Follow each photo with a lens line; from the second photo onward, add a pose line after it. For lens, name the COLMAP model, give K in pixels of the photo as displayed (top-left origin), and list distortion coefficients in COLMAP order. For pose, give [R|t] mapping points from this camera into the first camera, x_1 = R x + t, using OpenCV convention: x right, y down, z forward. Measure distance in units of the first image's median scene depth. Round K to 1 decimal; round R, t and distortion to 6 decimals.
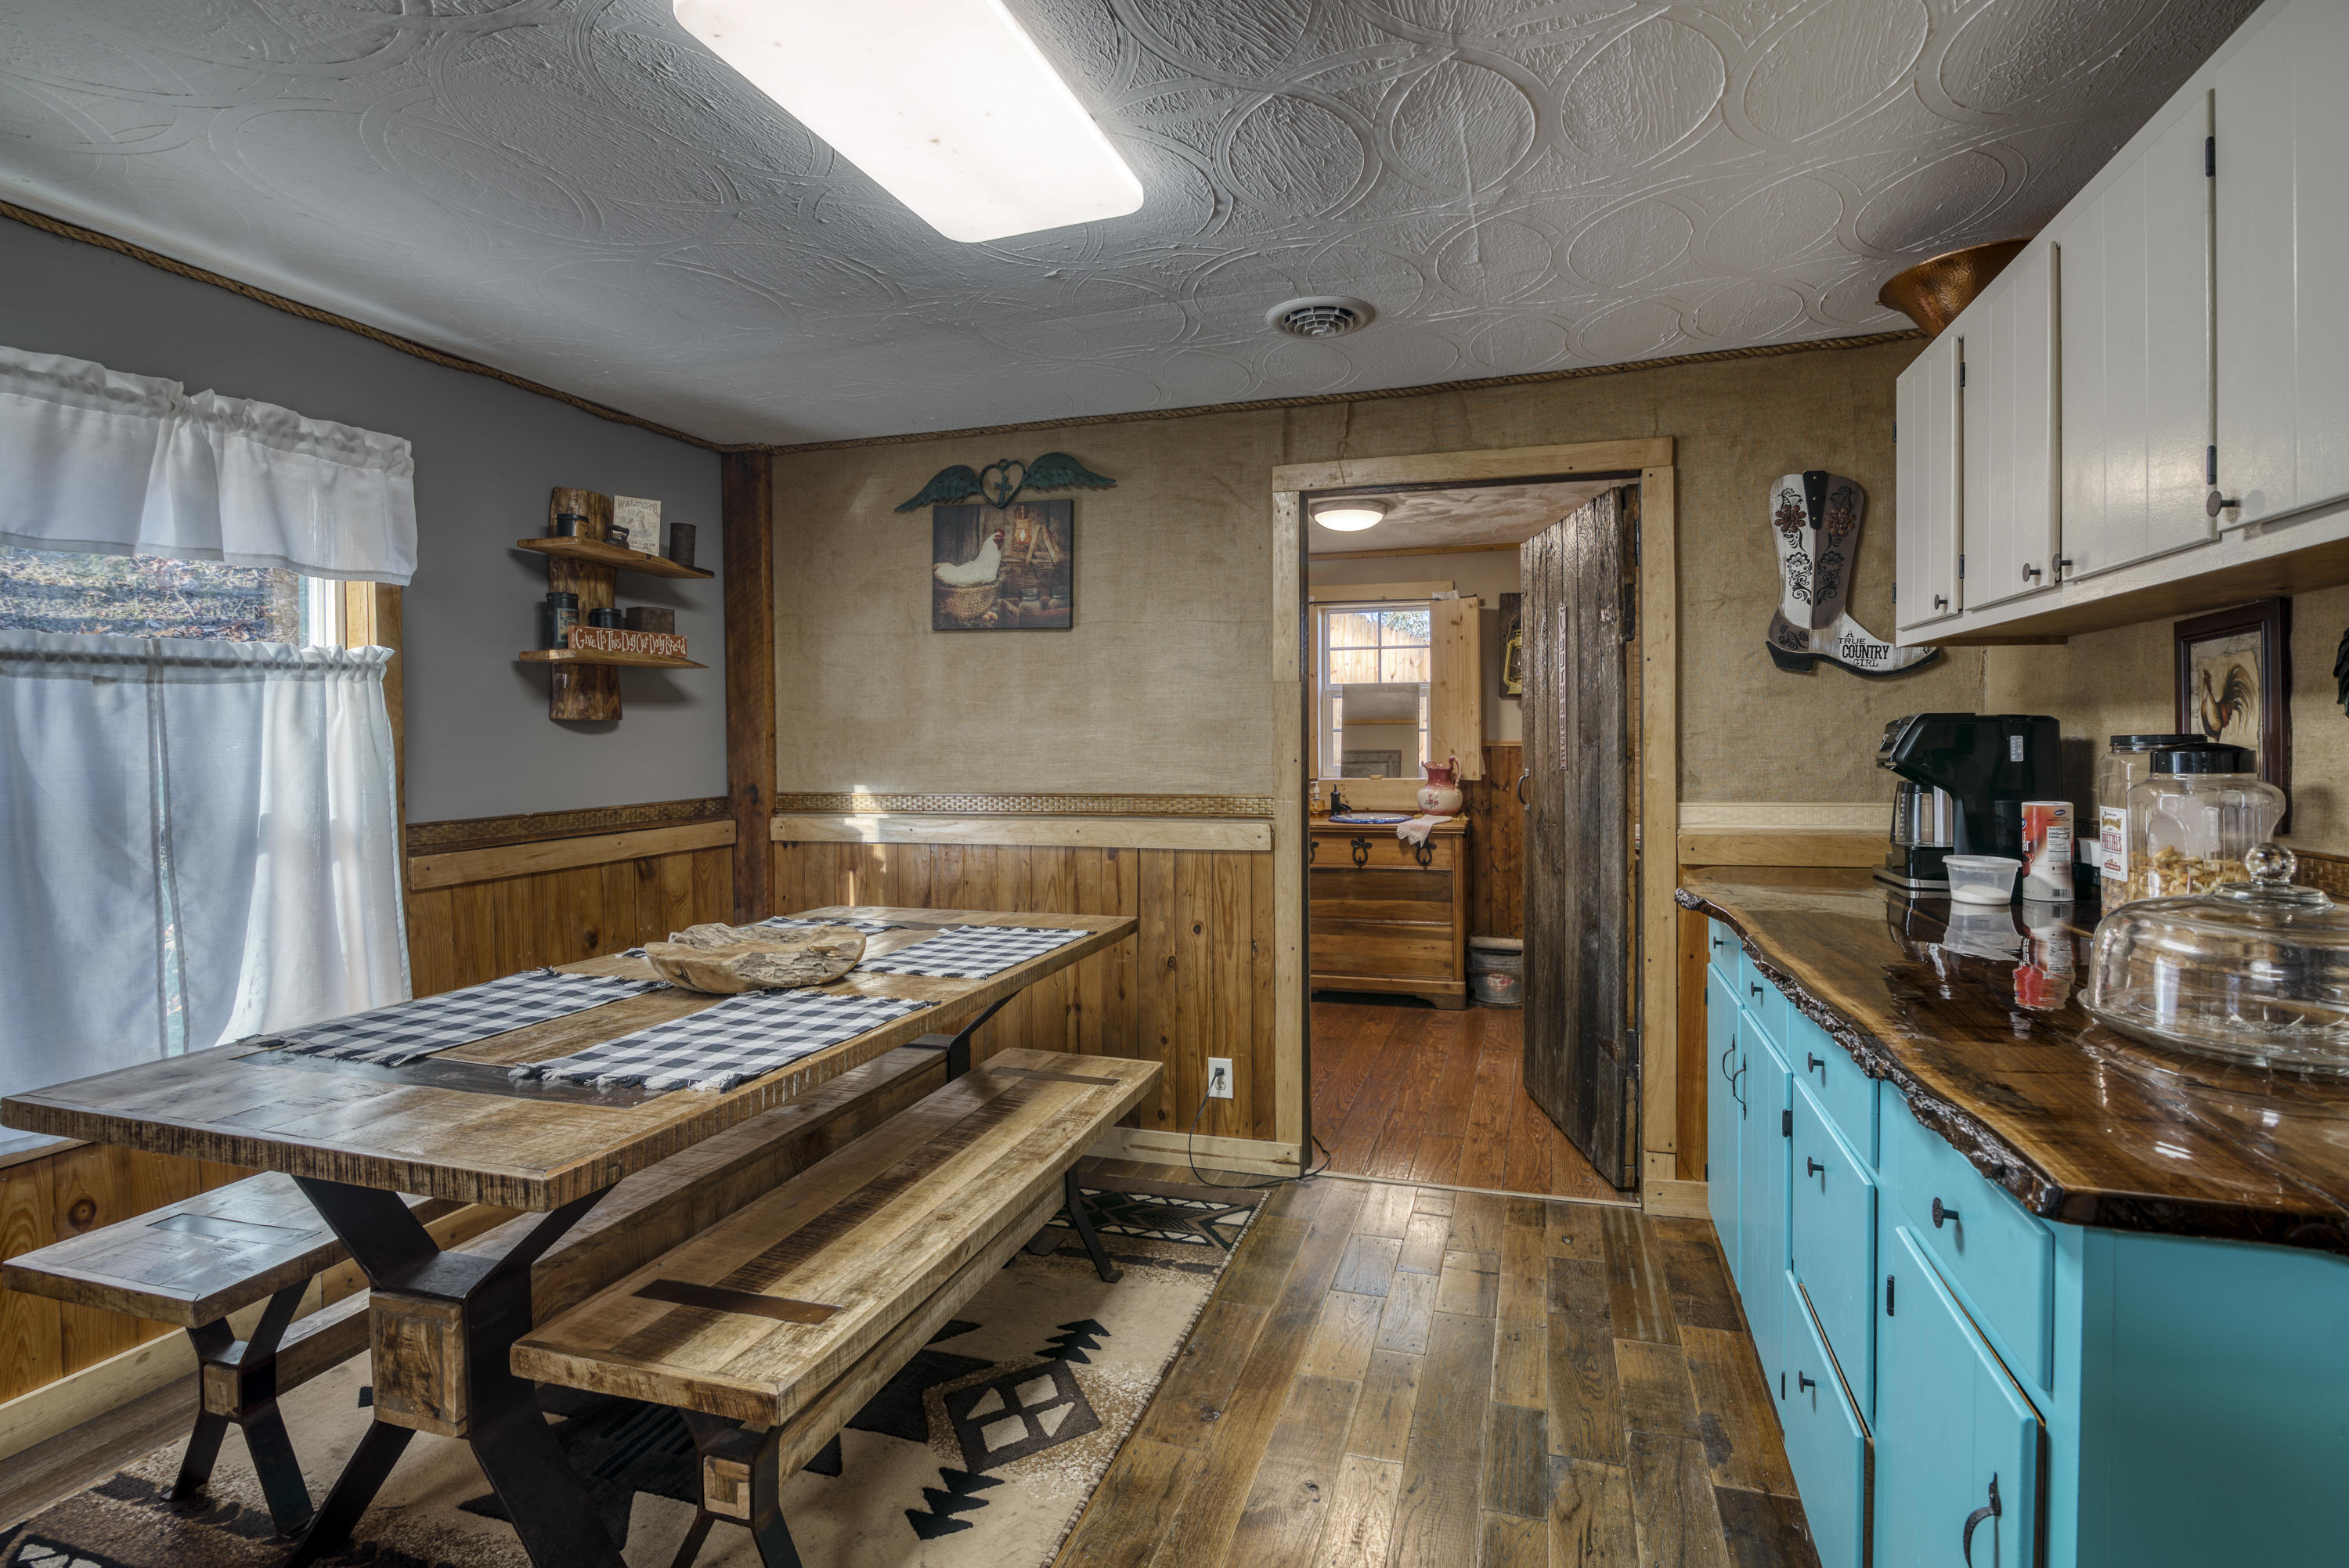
lens RADIAL K [[1063.8, 0, 1179.8], [0, 1063.8, 754.0], [0, 0, 1]] dist [-0.021154, 0.001373]
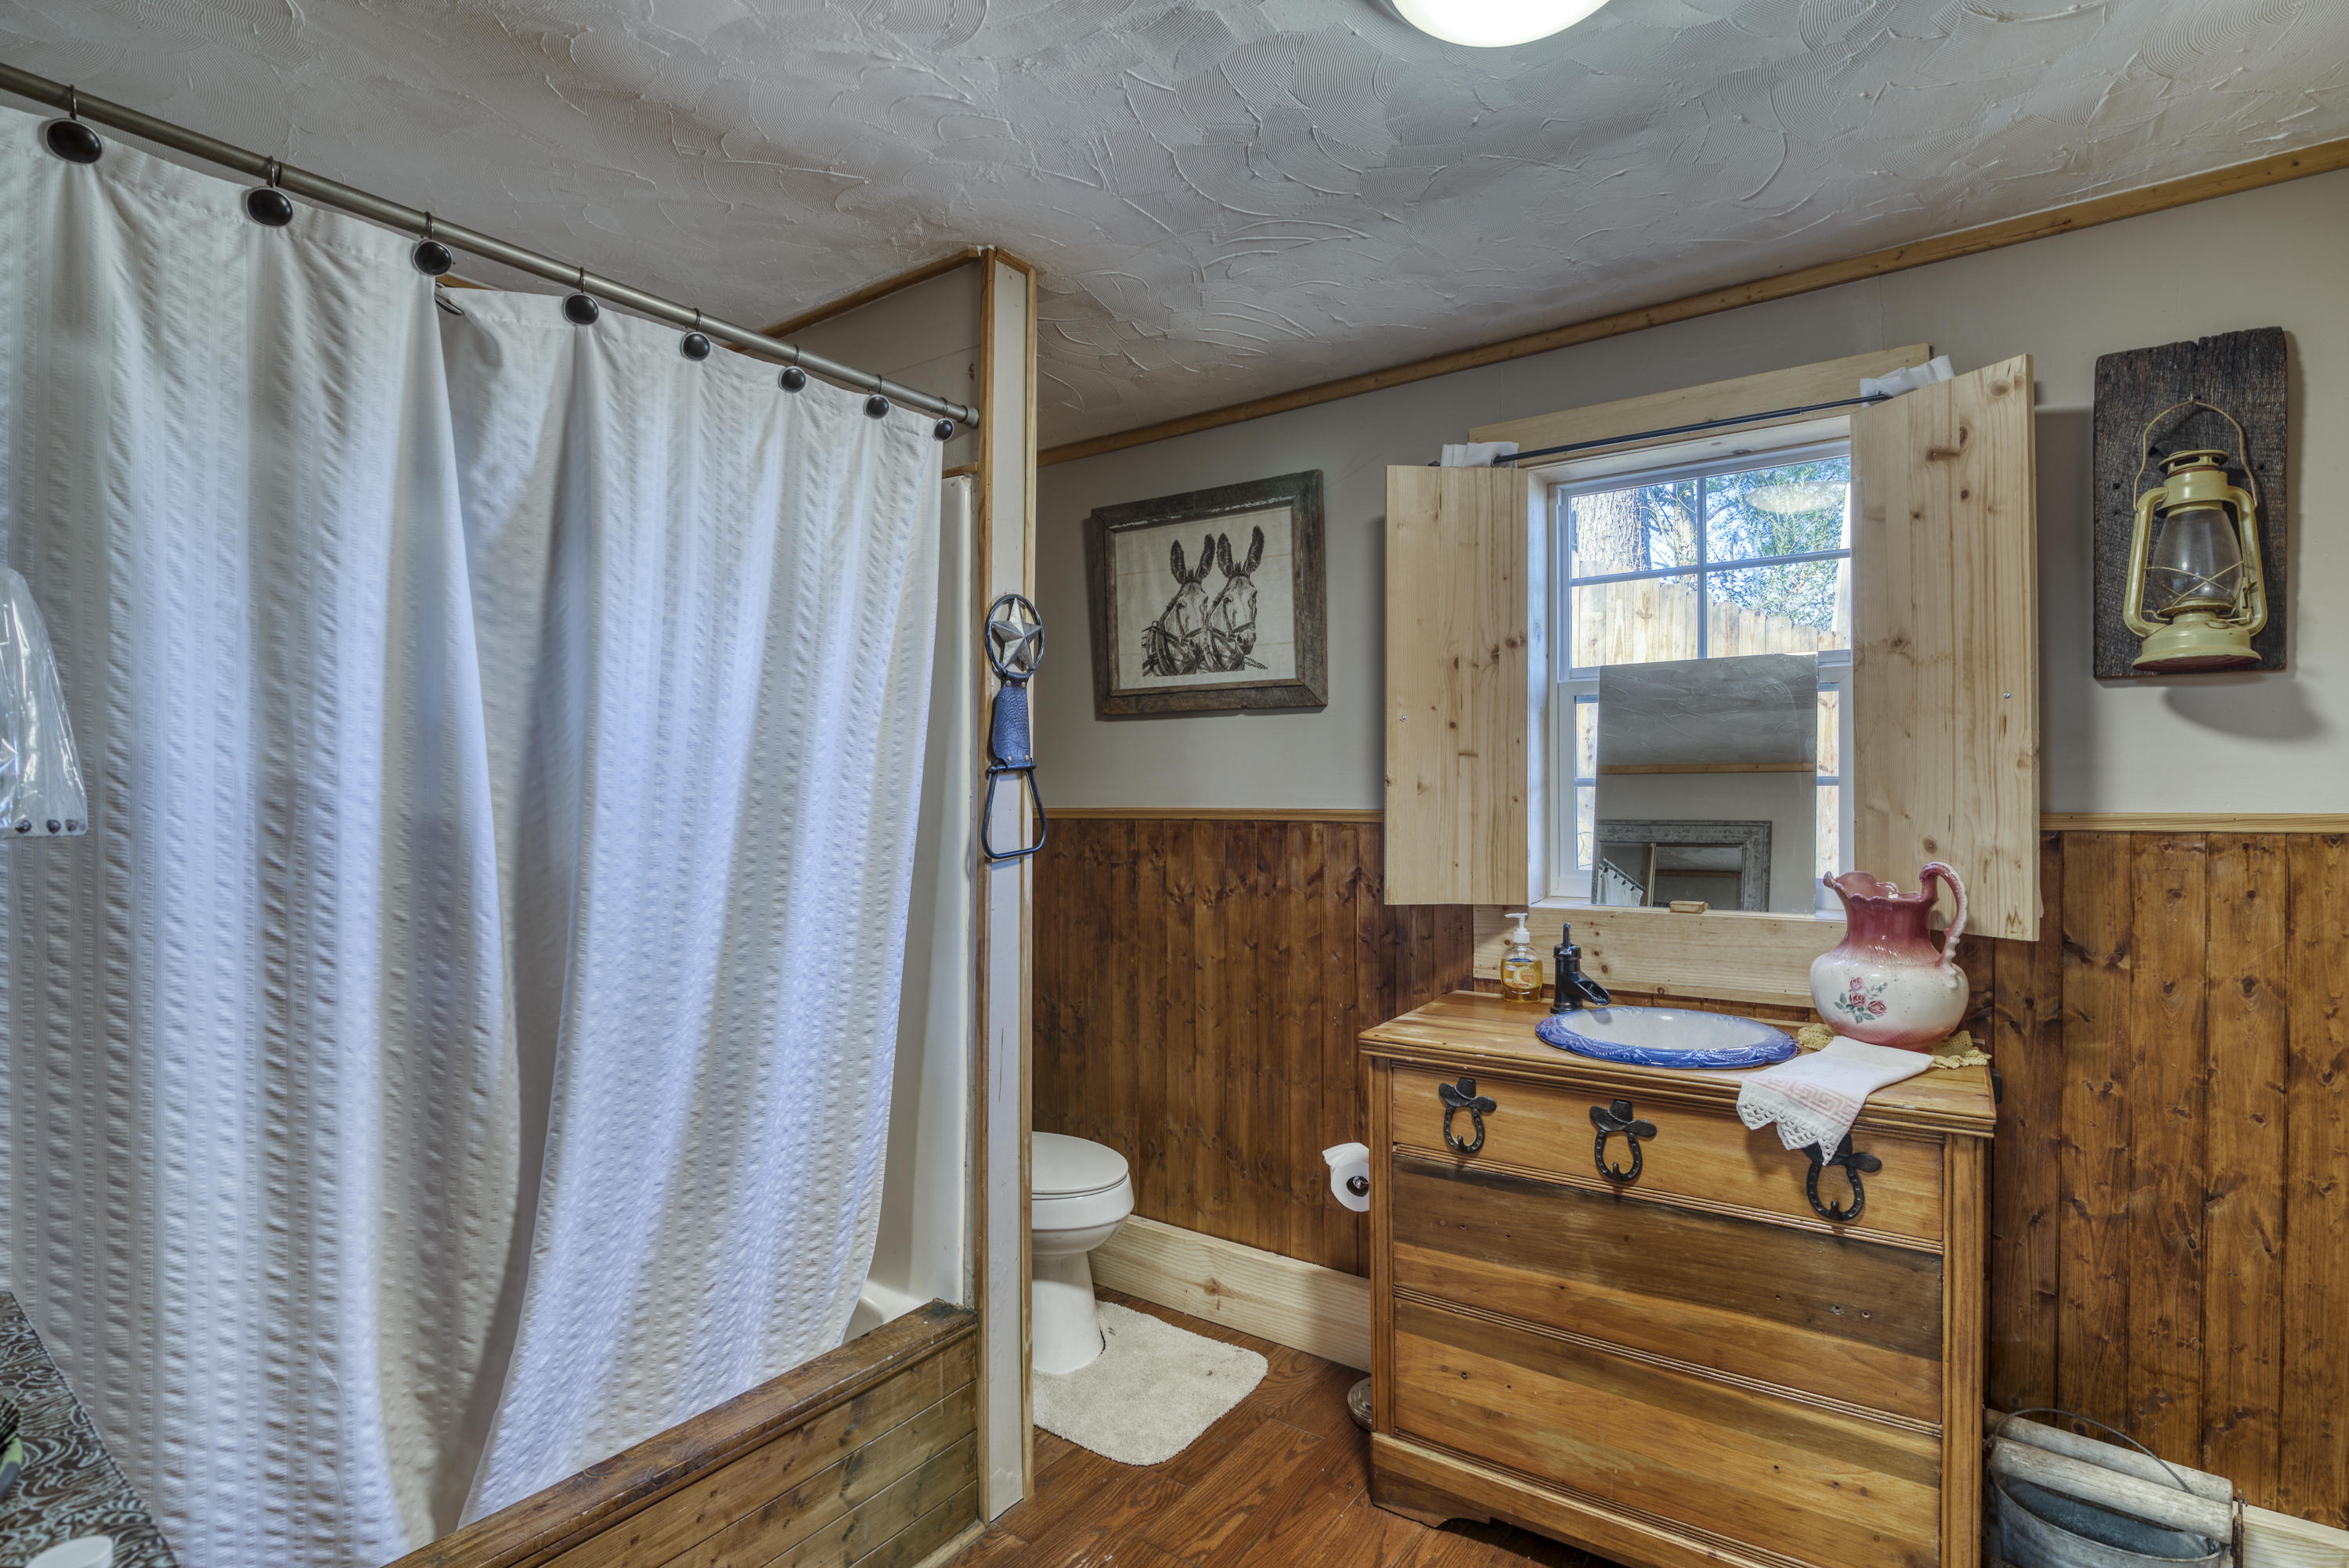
lens RADIAL K [[1063.8, 0, 1166.3], [0, 1063.8, 796.5], [0, 0, 1]] dist [-0.021154, 0.001373]
pose [[0.950257, 0.005044, -0.311427, 0.221287], [-0.010062, 0.999844, -0.014508, -0.017757], [0.311305, 0.016920, 0.950159, 1.025570]]
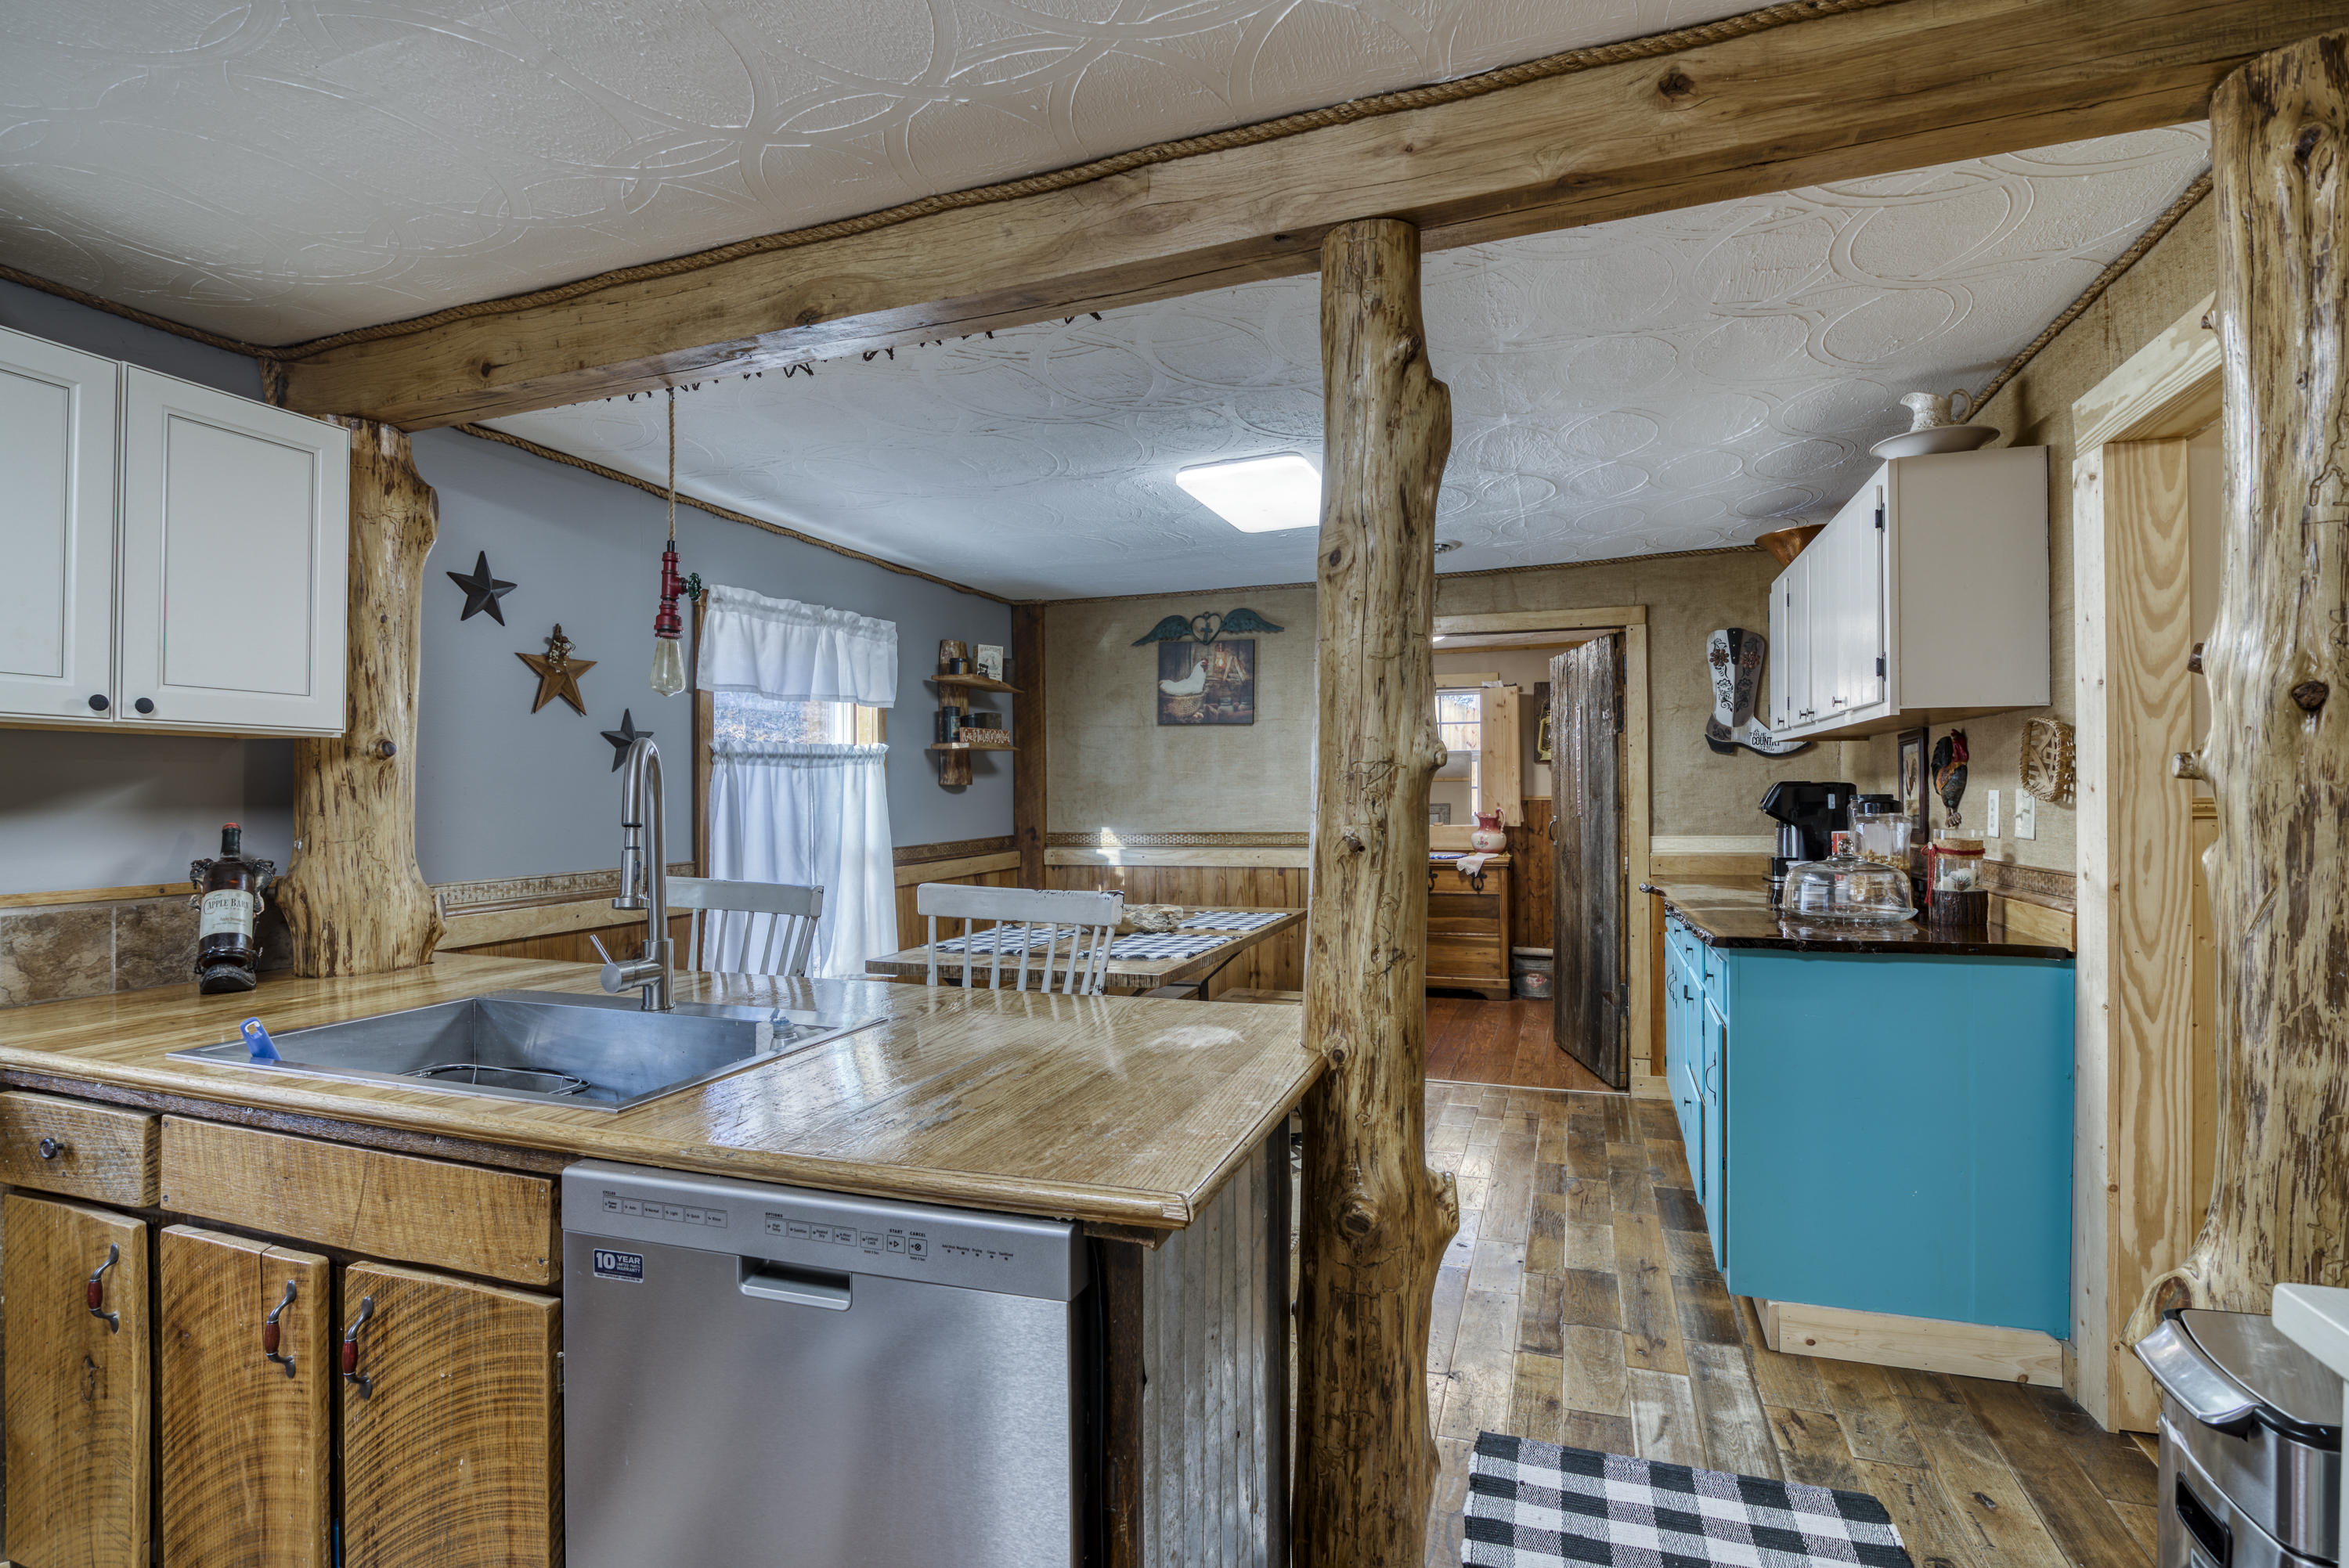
lens RADIAL K [[1063.8, 0, 1178.8], [0, 1063.8, 796.9], [0, 0, 1]] dist [-0.021154, 0.001373]
pose [[0.999625, -0.001722, -0.027340, -0.174791], [0.001424, 0.999940, -0.010902, 0.003163], [0.027357, 0.010859, 0.999567, -0.552427]]
